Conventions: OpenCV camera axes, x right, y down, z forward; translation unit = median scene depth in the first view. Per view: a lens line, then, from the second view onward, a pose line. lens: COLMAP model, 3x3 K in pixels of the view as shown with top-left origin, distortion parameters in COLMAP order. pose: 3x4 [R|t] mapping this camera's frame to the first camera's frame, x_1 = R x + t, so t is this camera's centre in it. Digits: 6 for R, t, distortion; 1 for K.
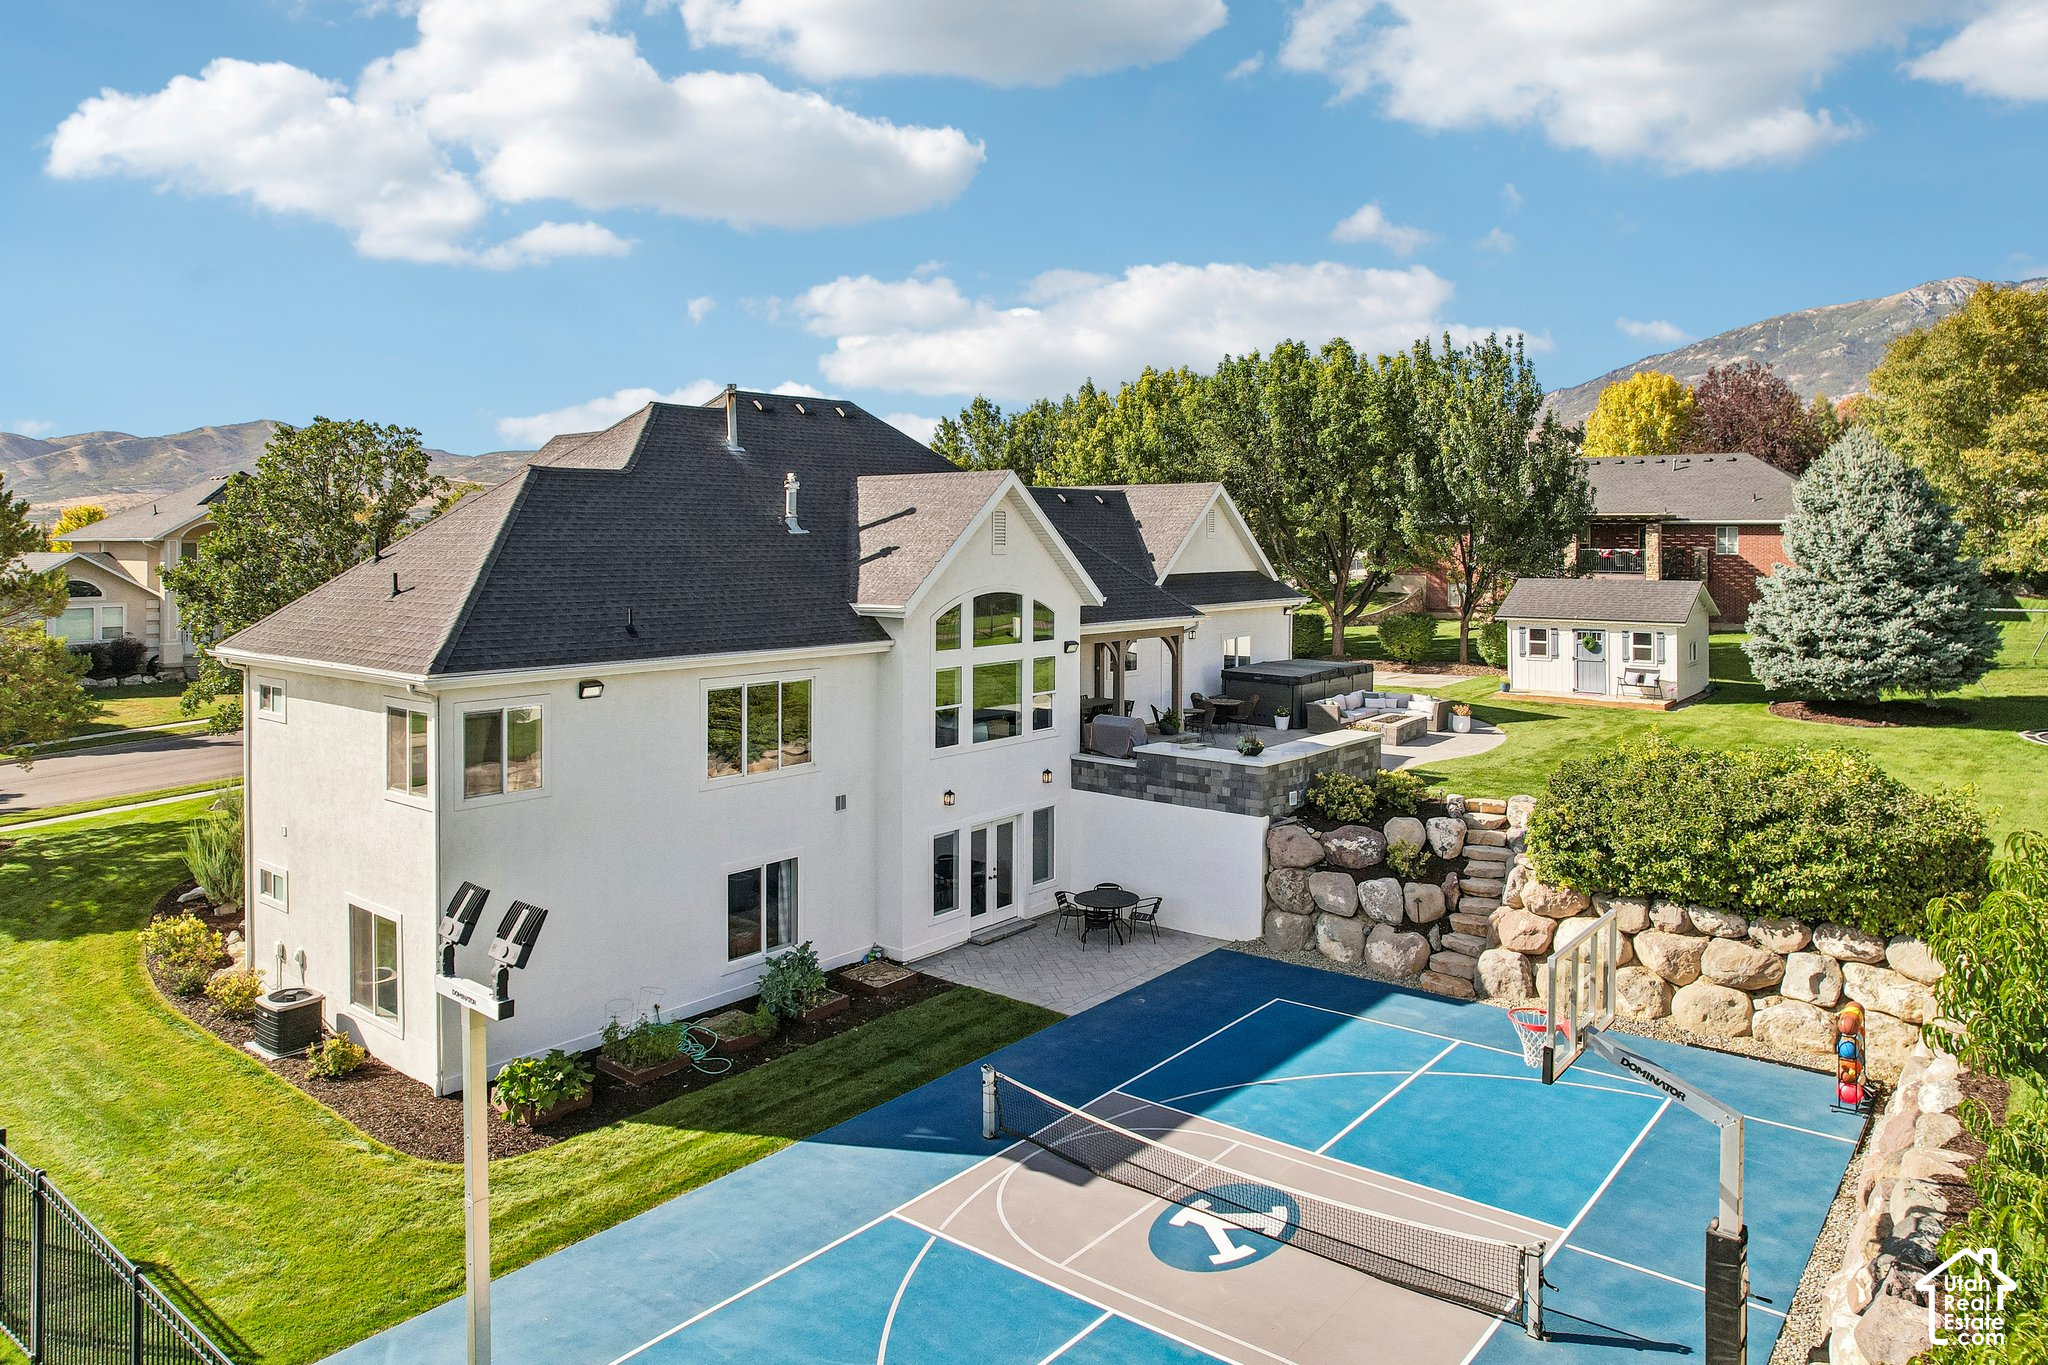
lens RADIAL K [[1356.4, 0, 1029.9], [0, 1356.4, 540.4], [0, 0, 1]] dist [-0.082411, 0.081955]
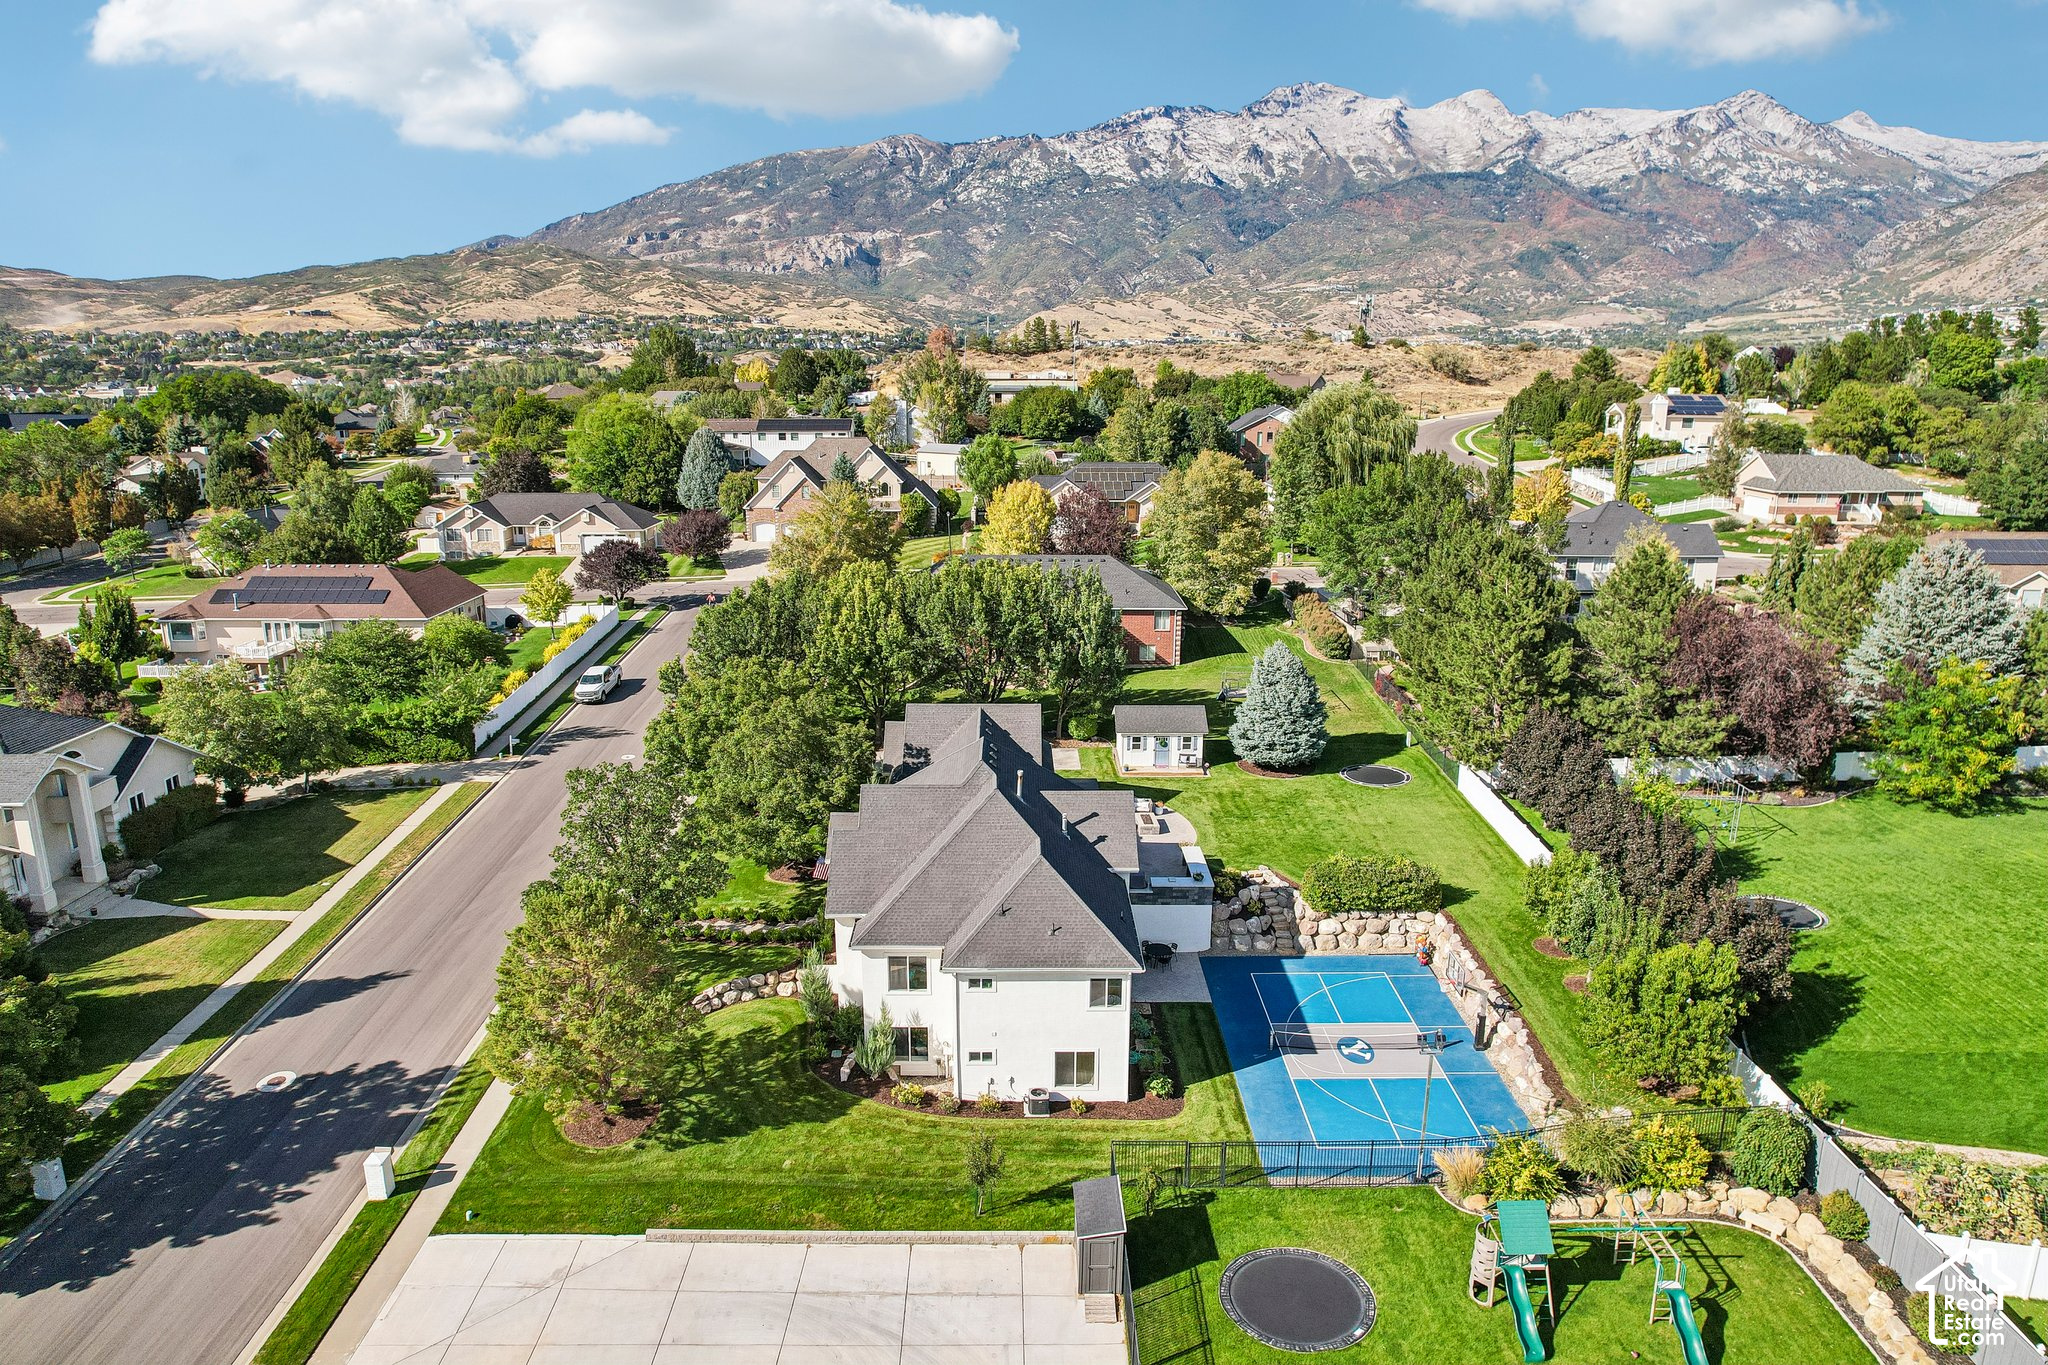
lens RADIAL K [[1312.9, 0, 1024.0], [0, 1312.9, 682.5], [0, 0, 1]] dist [-0.074253, 0.068409]
pose [[0.770180, -0.150454, 0.619828, -1.152896], [-0.000396, 0.971668, 0.236350, -0.577708], [-0.637826, -0.182277, 0.748300, -0.401035]]
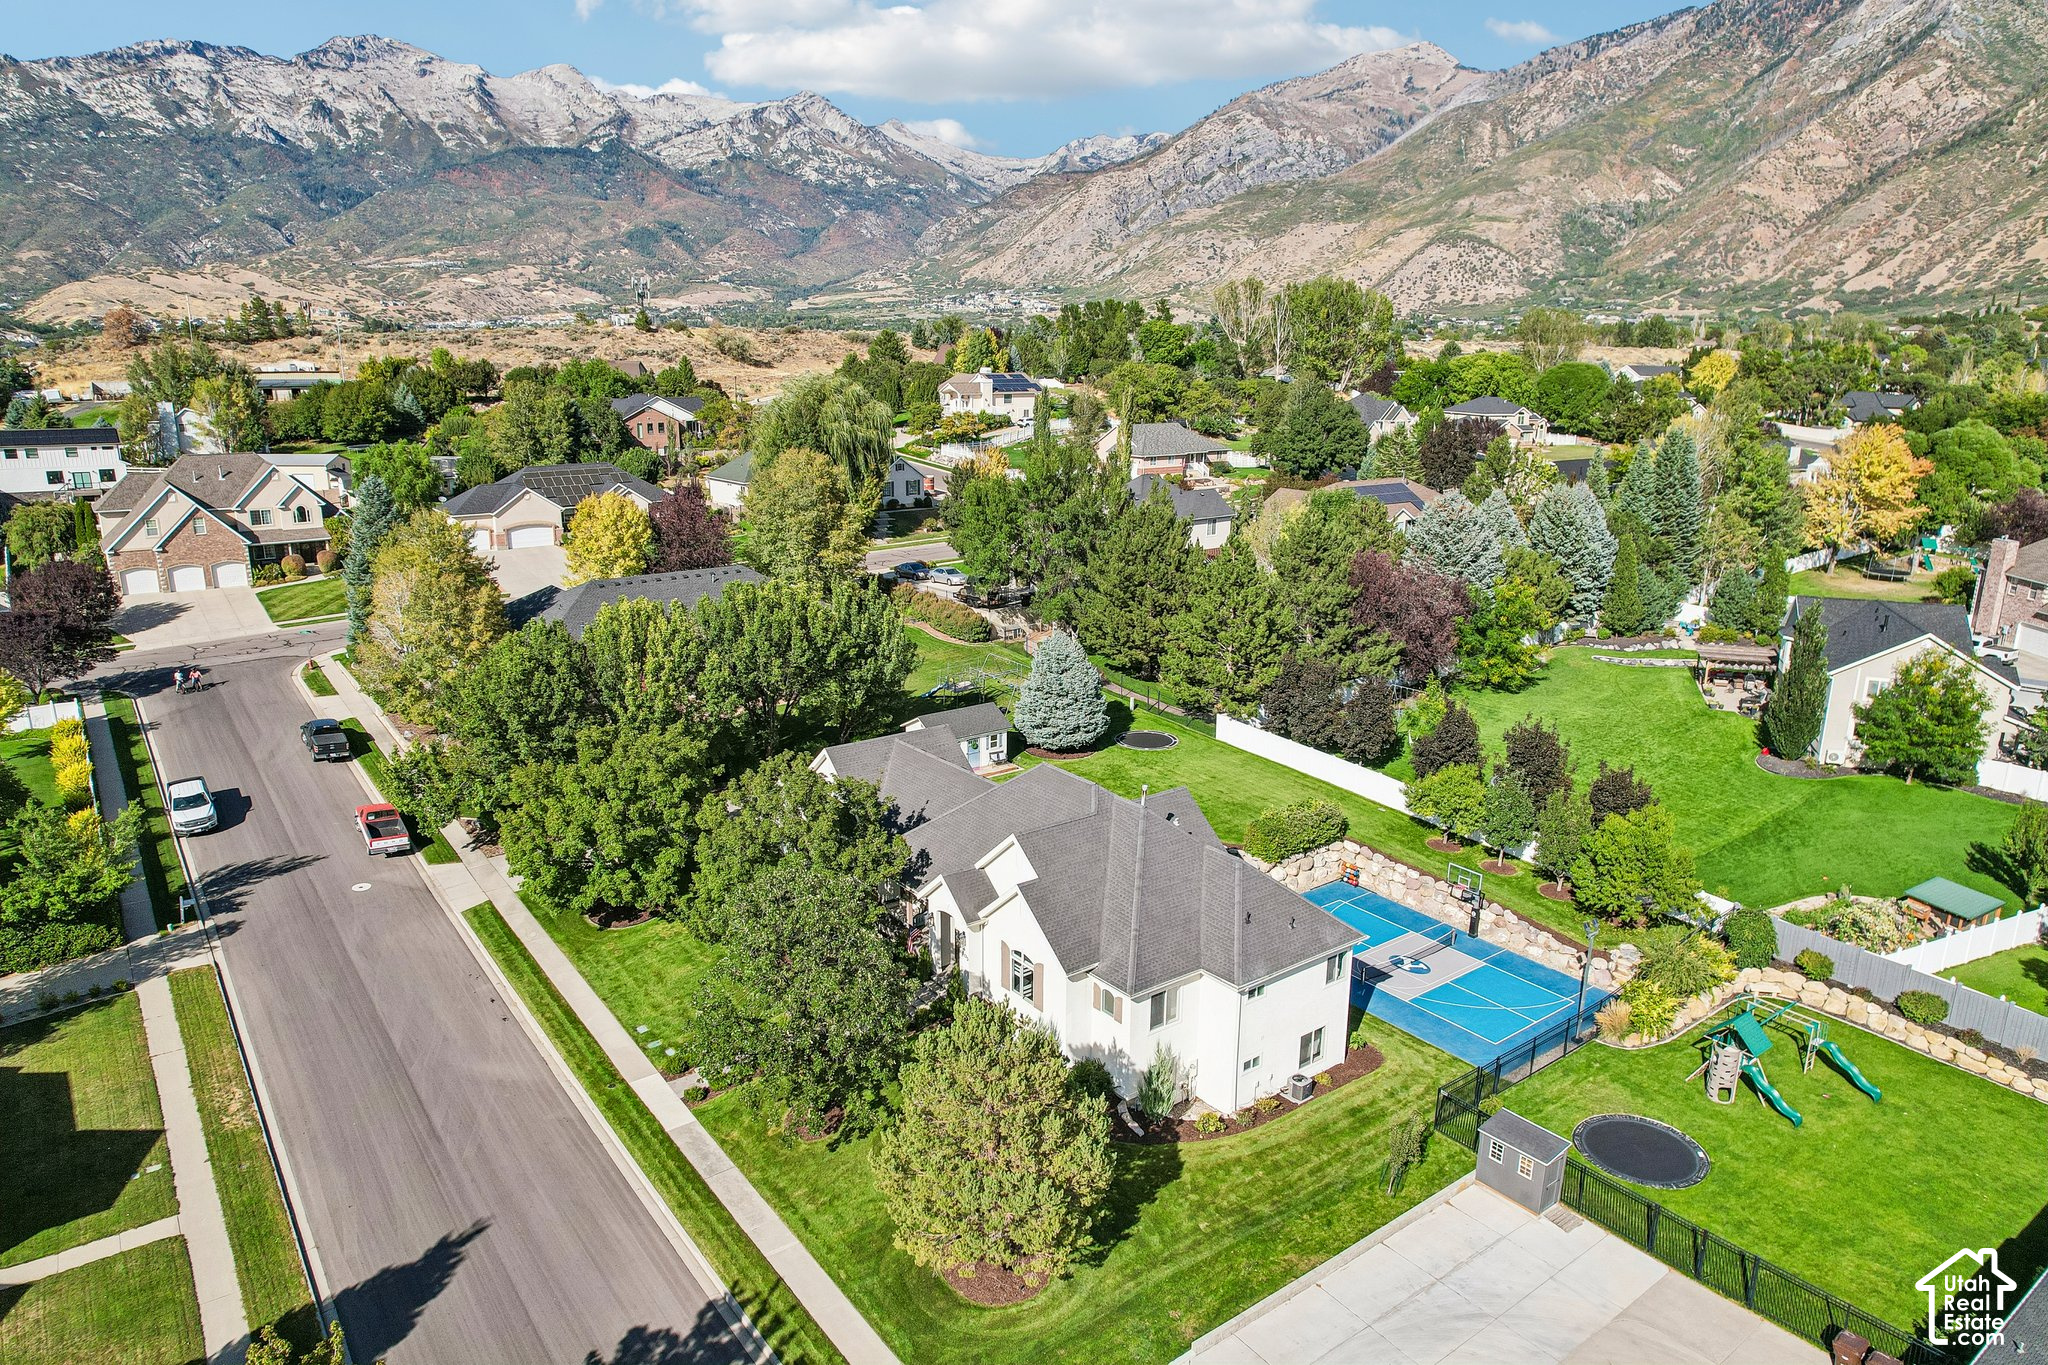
lens RADIAL K [[1312.9, 0, 1024.0], [0, 1312.9, 682.5], [0, 0, 1]] dist [-0.074253, 0.068409]
pose [[0.242207, -0.243632, 0.939137, -1.689998], [-0.000887, 0.967903, 0.251323, -0.617957], [-0.970224, -0.061705, 0.234217, 0.562553]]
